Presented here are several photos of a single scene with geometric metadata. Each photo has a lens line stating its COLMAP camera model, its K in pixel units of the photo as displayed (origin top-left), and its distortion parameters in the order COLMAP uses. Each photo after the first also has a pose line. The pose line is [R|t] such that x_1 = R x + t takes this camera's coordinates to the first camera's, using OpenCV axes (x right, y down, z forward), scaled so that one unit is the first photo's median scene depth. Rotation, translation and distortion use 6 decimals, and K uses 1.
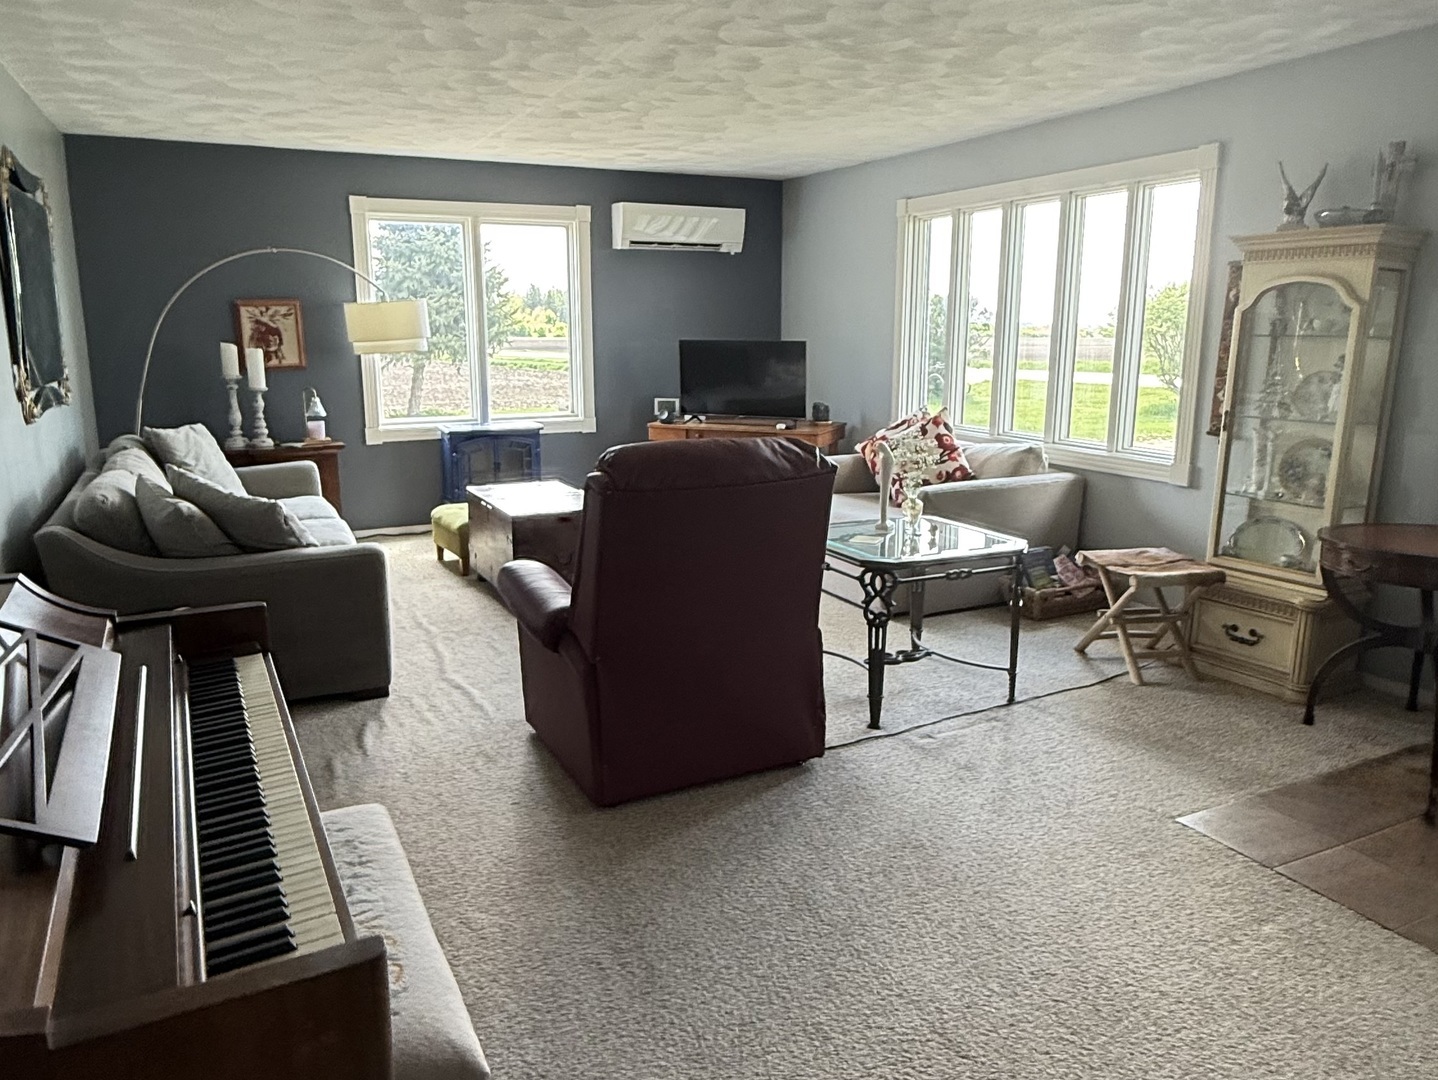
lens RADIAL K [[1035.1, 0, 715.1], [0, 1035.1, 532.9], [0, 0, 1]] dist [-0.006043, 0.007807]
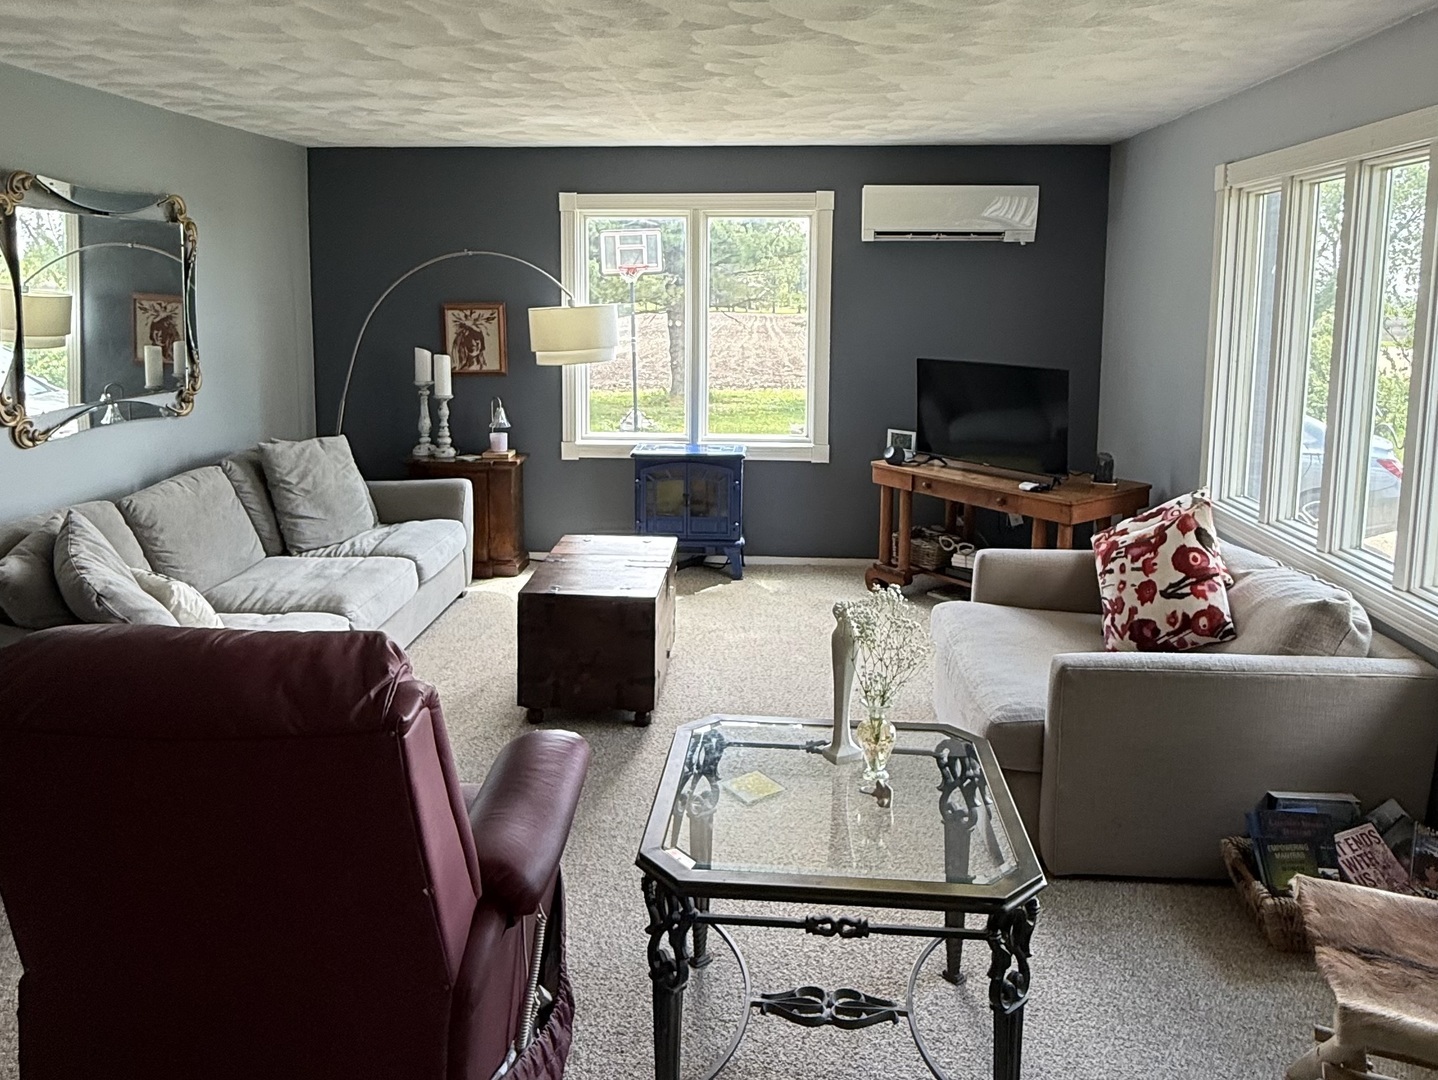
lens RADIAL K [[1023.4, 0, 722.4], [0, 1023.4, 403.0], [0, 0, 1]] dist [0.000660, 0.004295]
pose [[0.866688, 0.061971, -0.494987, 0.289147], [-0.105811, 0.992513, -0.061009, -0.120547], [0.487500, 0.105251, 0.866756, 0.362749]]
